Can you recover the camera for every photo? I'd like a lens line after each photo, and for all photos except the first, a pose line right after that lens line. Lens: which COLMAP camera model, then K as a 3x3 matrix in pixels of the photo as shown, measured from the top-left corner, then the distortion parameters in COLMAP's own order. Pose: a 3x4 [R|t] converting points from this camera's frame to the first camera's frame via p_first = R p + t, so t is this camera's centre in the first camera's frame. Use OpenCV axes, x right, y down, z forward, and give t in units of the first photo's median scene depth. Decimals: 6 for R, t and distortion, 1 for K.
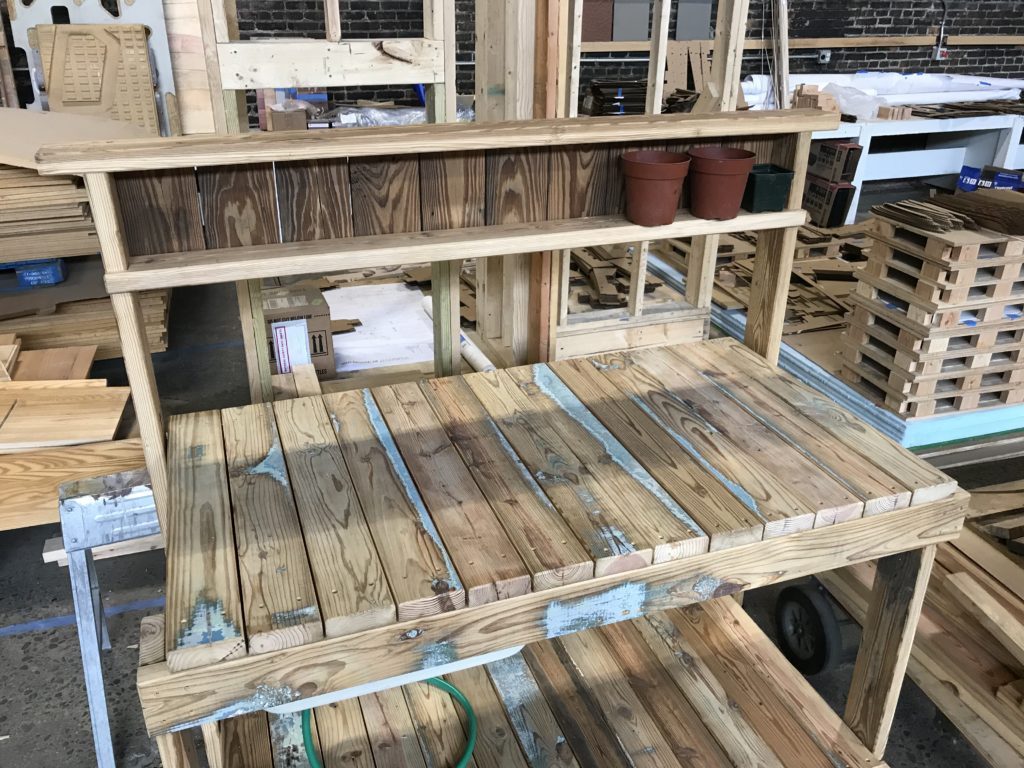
lens RADIAL K [[840.3, 0, 508.1], [0, 840.3, 375.2], [0, 0, 1]] dist [0.012400, 0.002895]
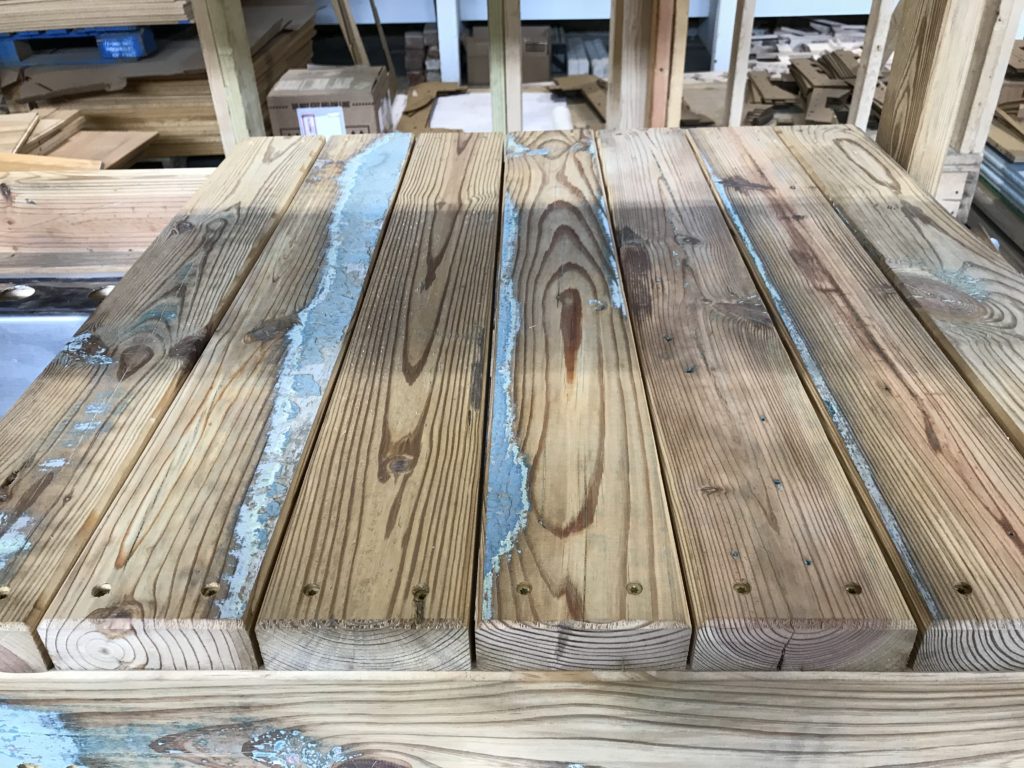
lens RADIAL K [[840.3, 0, 513.7], [0, 840.3, 385.6], [0, 0, 1]] dist [0.012400, 0.002895]
pose [[0.936785, 0.168027, -0.306921, 0.143064], [-0.115666, 0.976549, 0.181586, 0.017149], [0.330235, -0.134607, 0.934252, 0.275993]]
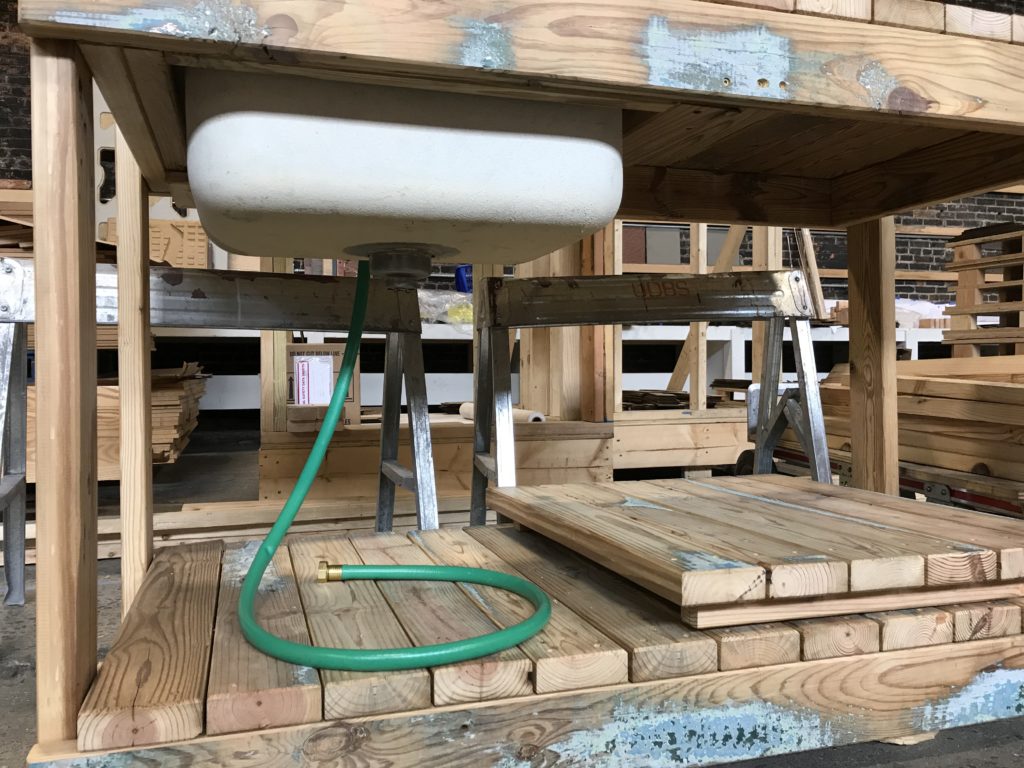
lens RADIAL K [[840.3, 0, 510.9], [0, 840.3, 369.6], [0, 0, 1]] dist [0.012400, 0.002895]
pose [[0.999171, -0.017346, -0.036835, -0.014852], [-0.000061, 0.904064, -0.427397, 0.279047], [0.040715, 0.427044, 0.903314, 0.172434]]
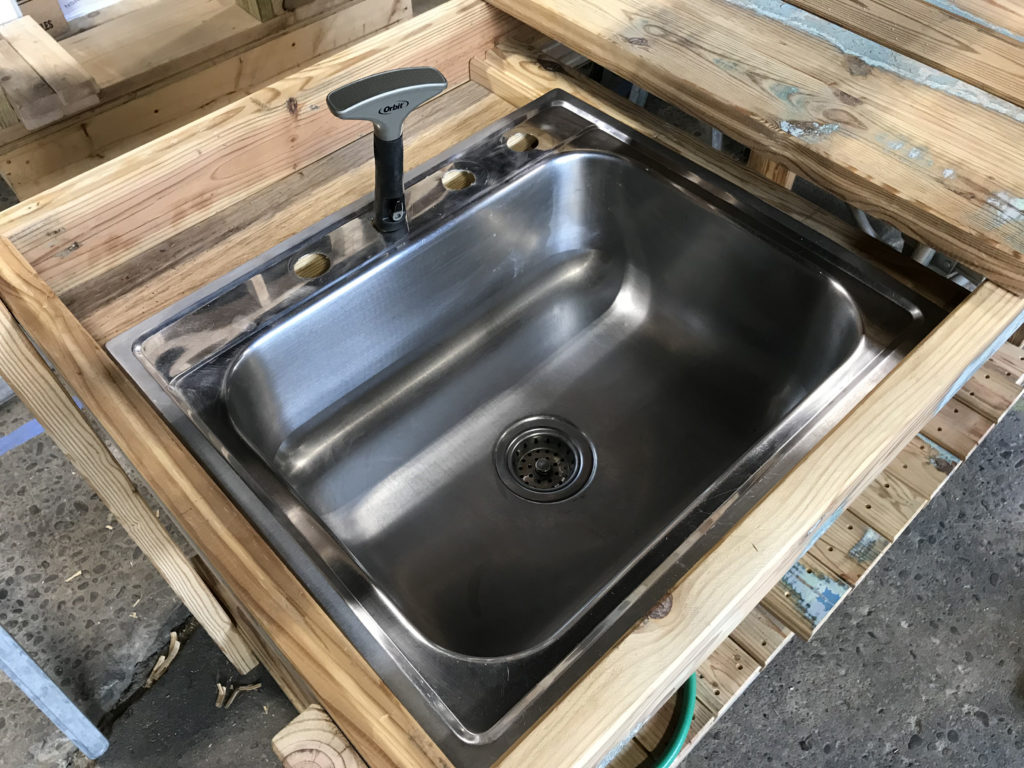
lens RADIAL K [[840.3, 0, 511.9], [0, 840.3, 364.4], [0, 0, 1]] dist [0.012400, 0.002895]
pose [[0.916797, -0.322077, 0.236115, -0.117552], [0.184586, 0.866050, 0.464635, -0.012171], [-0.354135, -0.382392, 0.853443, 0.220873]]
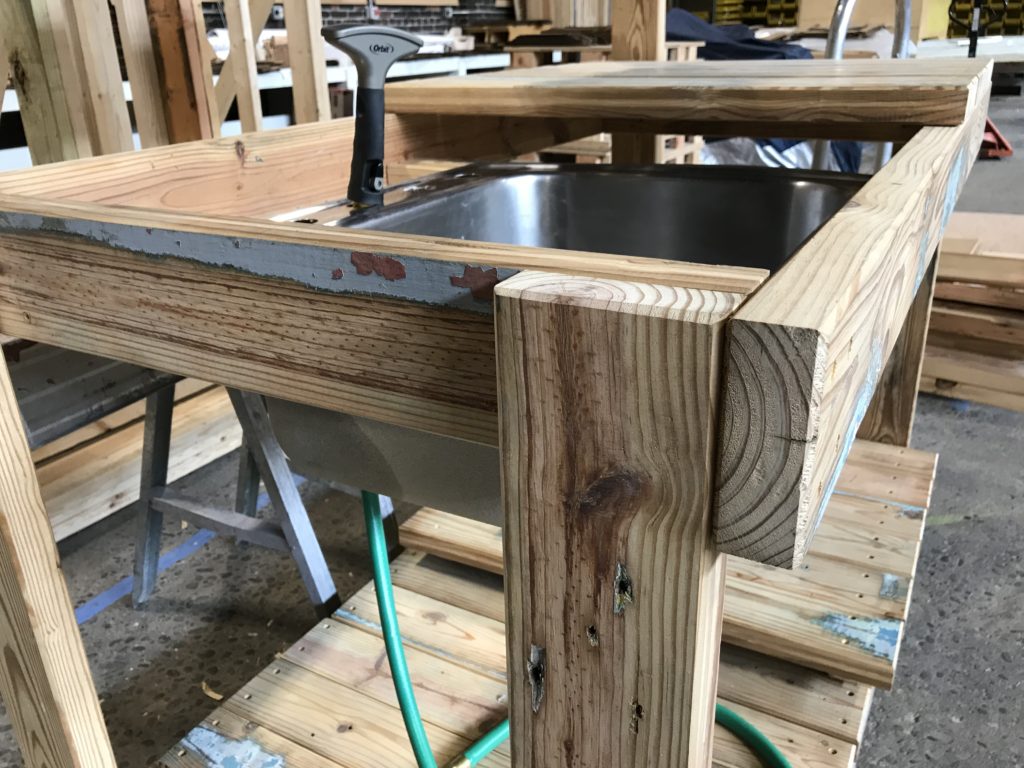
lens RADIAL K [[840.3, 0, 514.8], [0, 840.3, 375.5], [0, 0, 1]] dist [0.012400, 0.002895]
pose [[0.752577, -0.280759, 0.595653, -0.196242], [0.316859, 0.947347, 0.046195, 0.098532], [-0.577260, 0.153973, 0.801913, 0.249166]]
